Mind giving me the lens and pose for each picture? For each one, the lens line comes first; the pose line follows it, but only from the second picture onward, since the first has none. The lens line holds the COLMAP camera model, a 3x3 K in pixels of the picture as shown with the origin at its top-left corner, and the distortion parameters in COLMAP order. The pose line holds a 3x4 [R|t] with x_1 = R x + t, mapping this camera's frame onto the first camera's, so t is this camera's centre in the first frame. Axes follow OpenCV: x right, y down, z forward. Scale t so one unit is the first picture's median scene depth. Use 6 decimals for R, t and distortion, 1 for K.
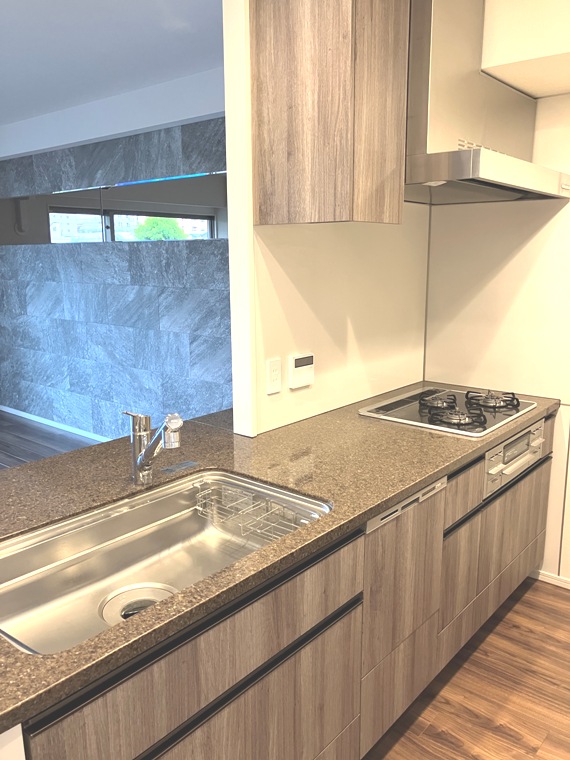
lens RADIAL K [[625.5, 0, 284.8], [0, 625.5, 379.6], [0, 0, 1]] dist [0.000497, -0.002798]
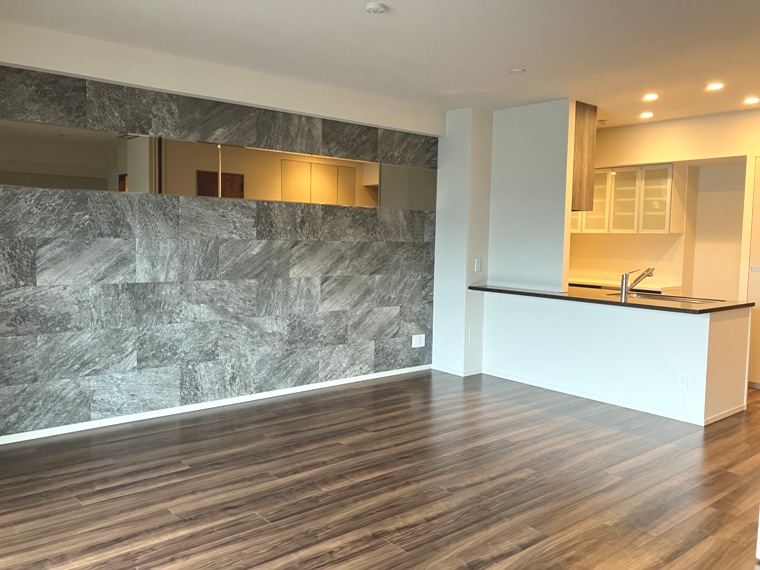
lens RADIAL K [[625.5, 0, 380.5], [0, 625.5, 284.7], [0, 0, 1]] dist [0.000497, -0.002798]
pose [[0.168933, -0.070766, 0.983084, -1.277381], [0.172701, 0.984114, 0.041163, -0.081691], [-0.970379, 0.162826, 0.178471, 0.608954]]
